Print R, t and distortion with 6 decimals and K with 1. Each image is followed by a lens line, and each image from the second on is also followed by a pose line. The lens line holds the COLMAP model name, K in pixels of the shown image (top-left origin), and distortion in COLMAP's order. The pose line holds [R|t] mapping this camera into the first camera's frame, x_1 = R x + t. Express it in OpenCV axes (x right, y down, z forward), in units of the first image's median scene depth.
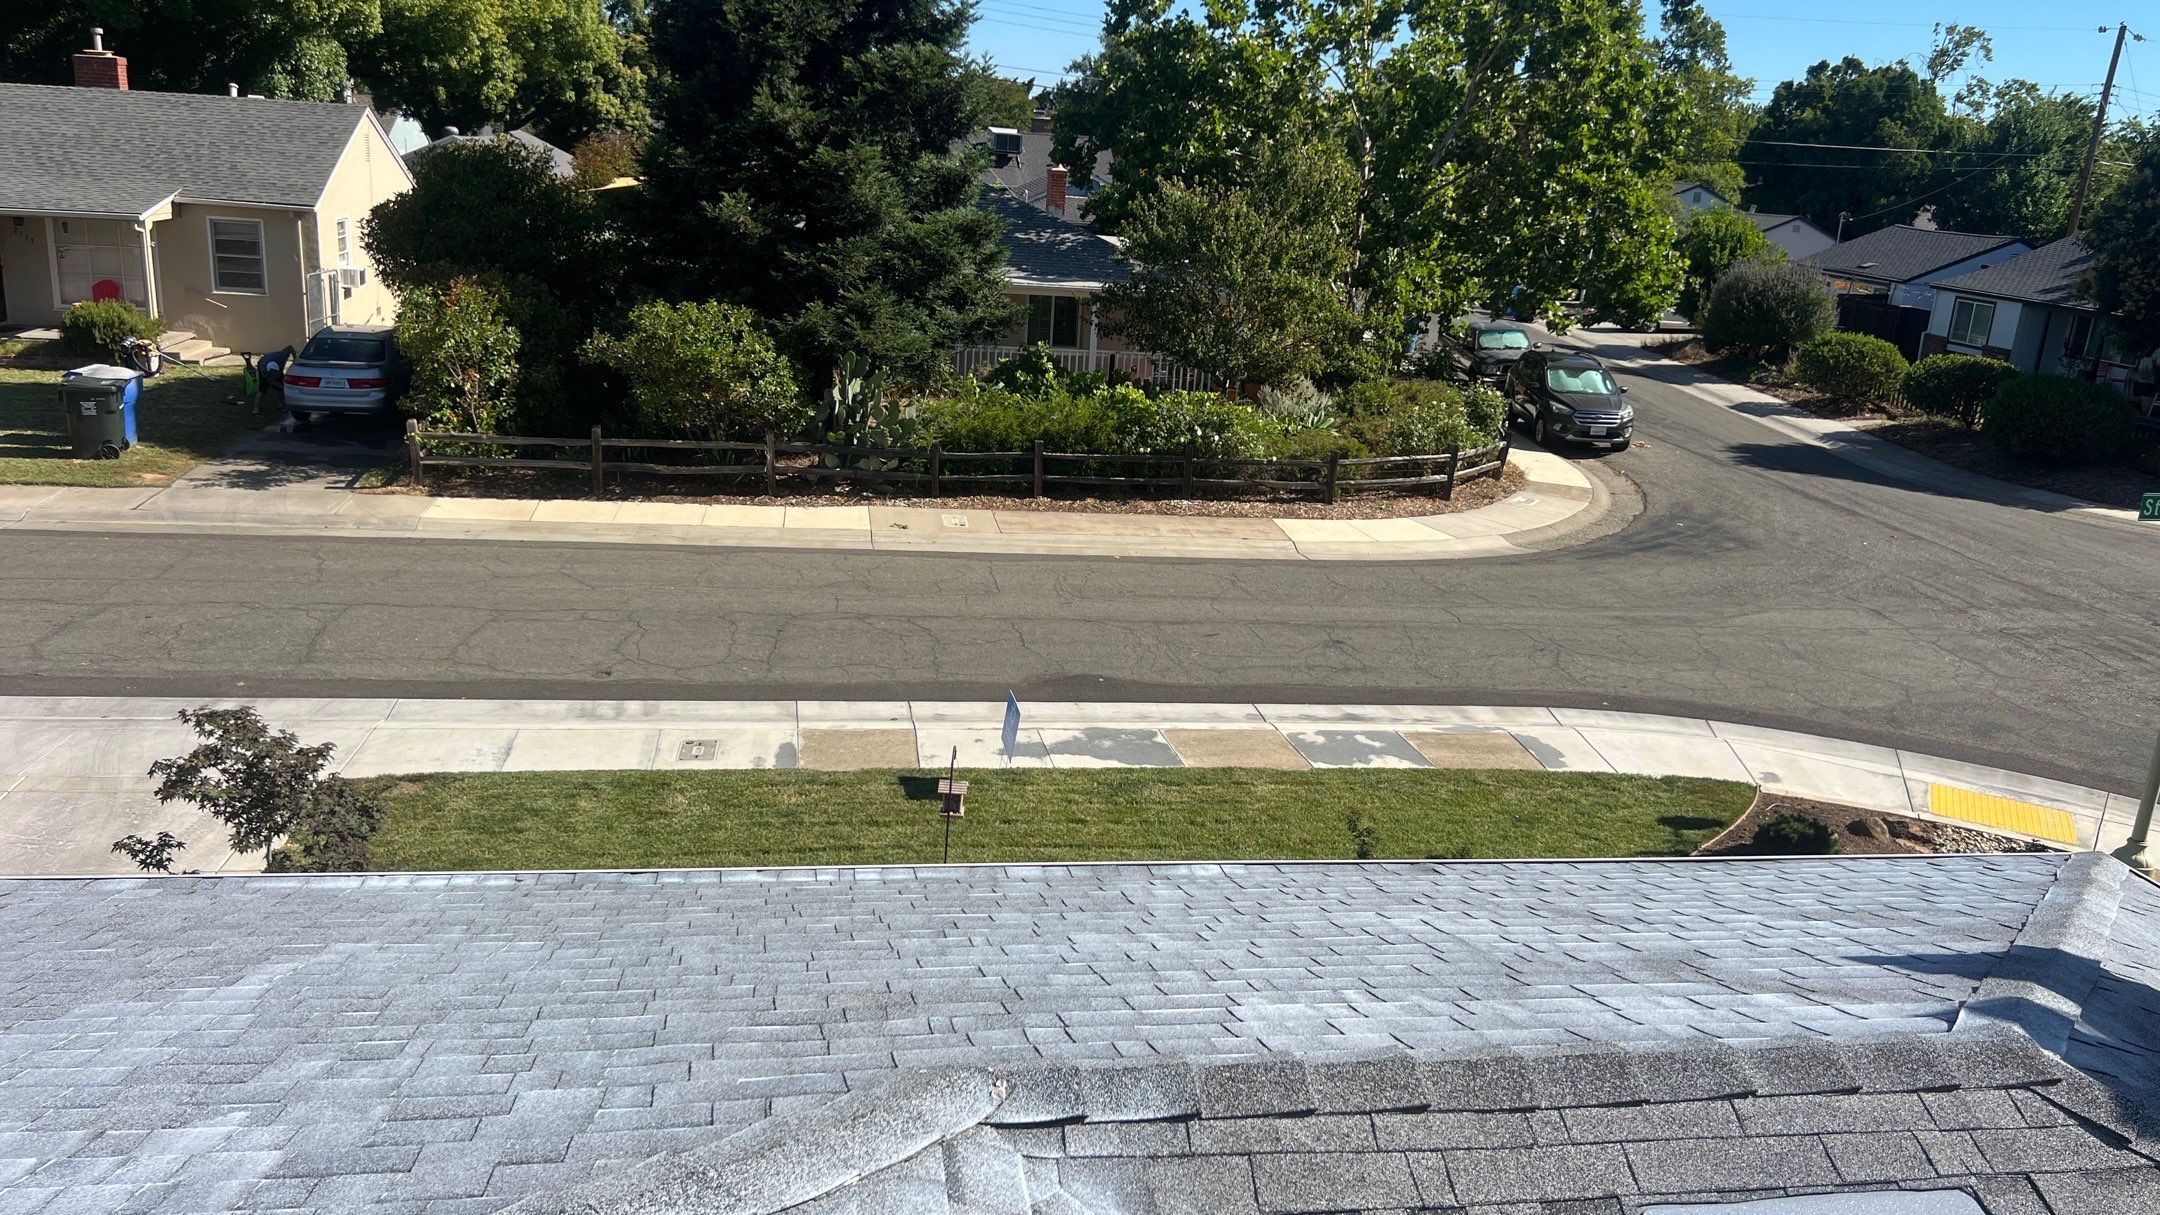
lens RADIAL K [[1626.1, 0, 1051.3], [0, 1626.1, 618.1], [0, 0, 1]] dist [0.112578, -0.234257]
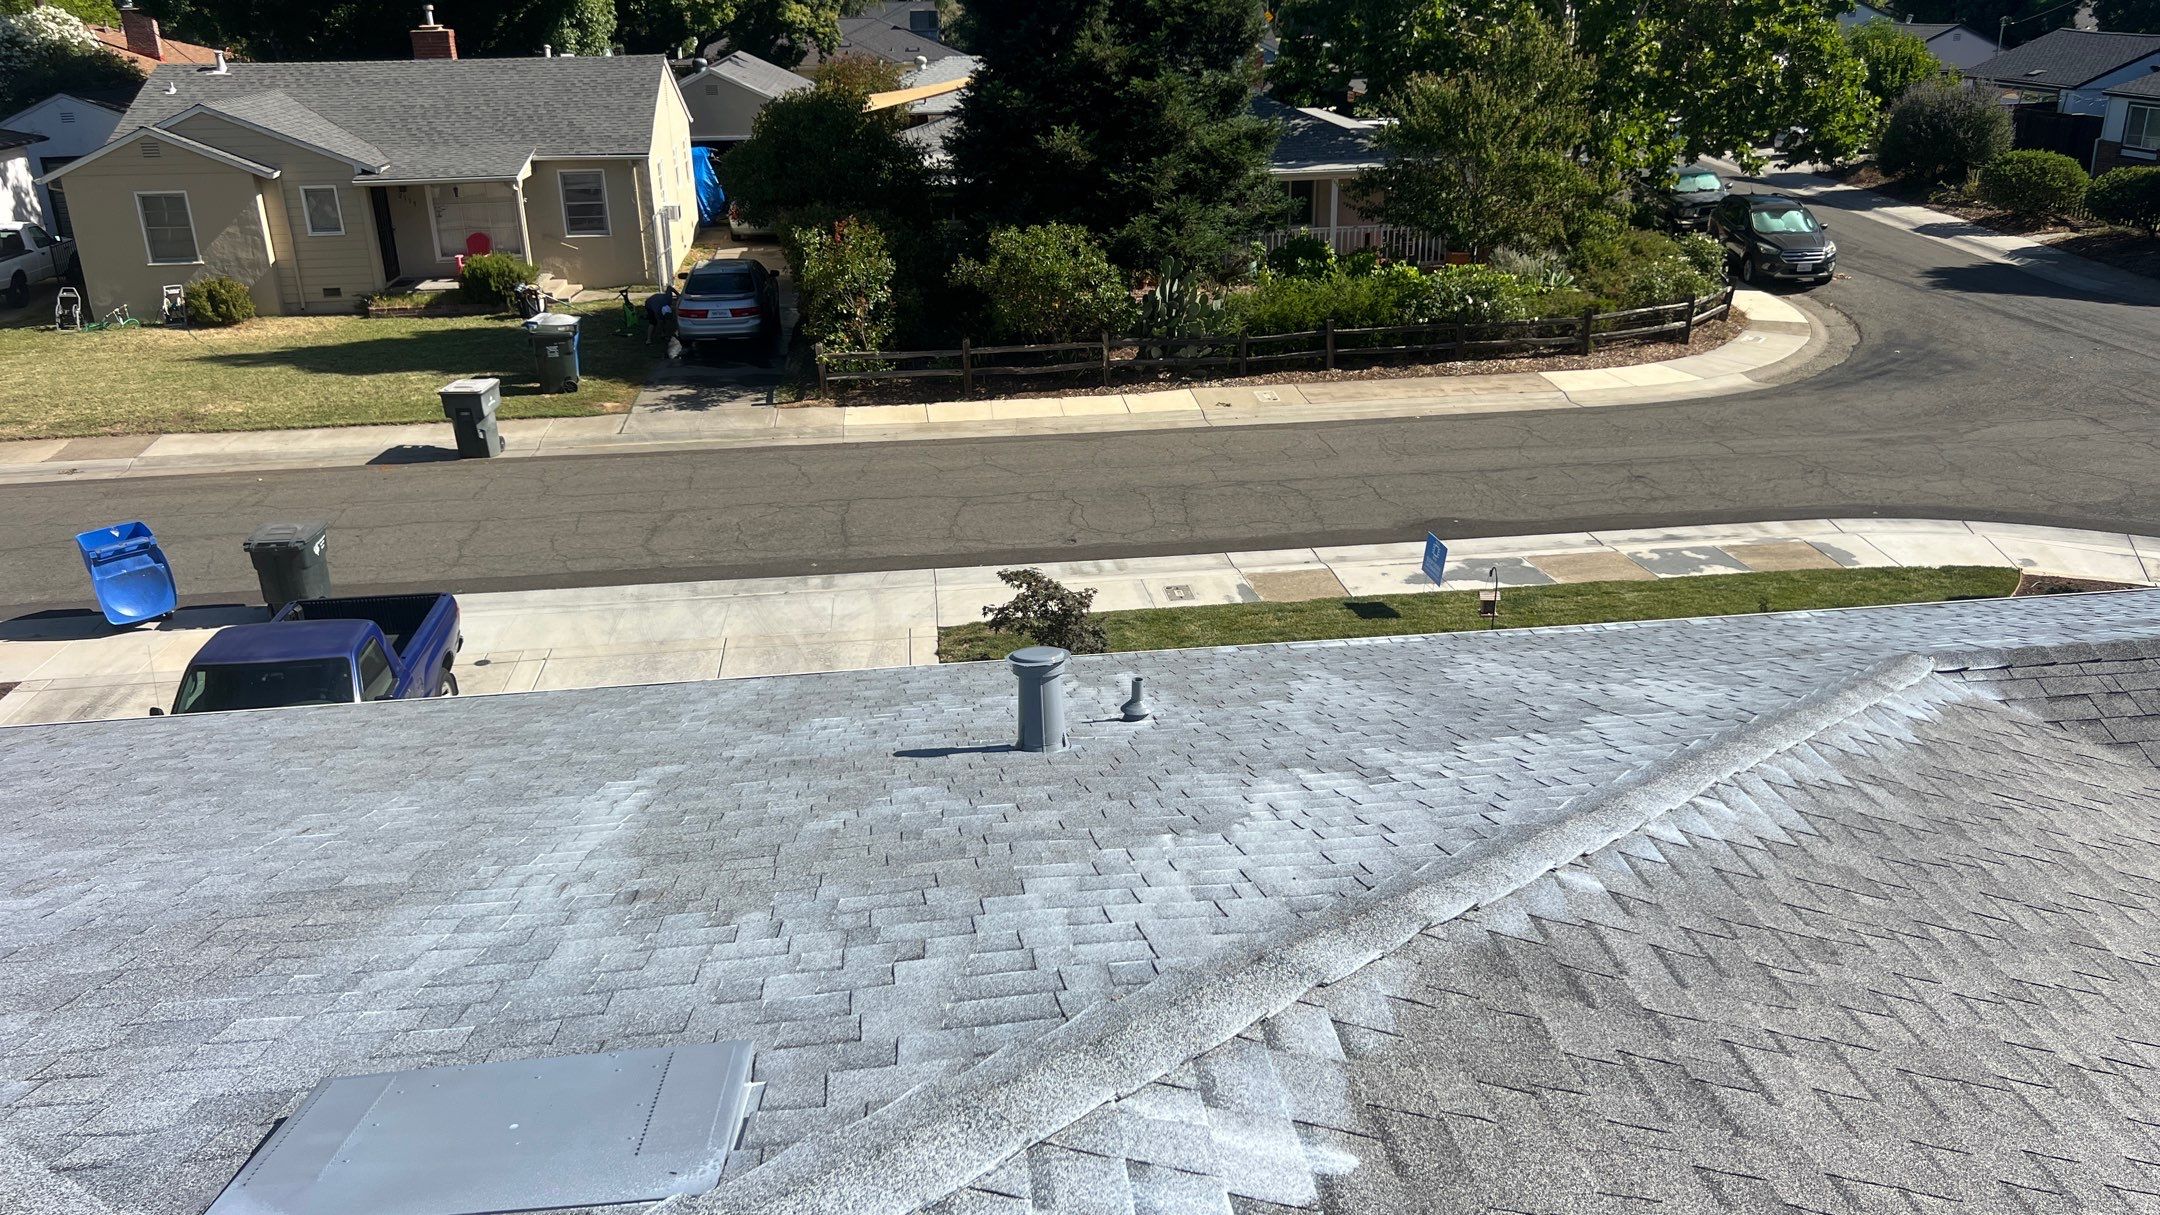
lens RADIAL K [[1606.1, 0, 1092.2], [0, 1606.1, 600.6], [0, 0, 1]] dist [0.048263, -0.066491]
pose [[0.996099, -0.061463, -0.063325, -0.112549], [0.066144, 0.995011, 0.074693, -0.007323], [0.058418, -0.078590, 0.995194, -0.152098]]
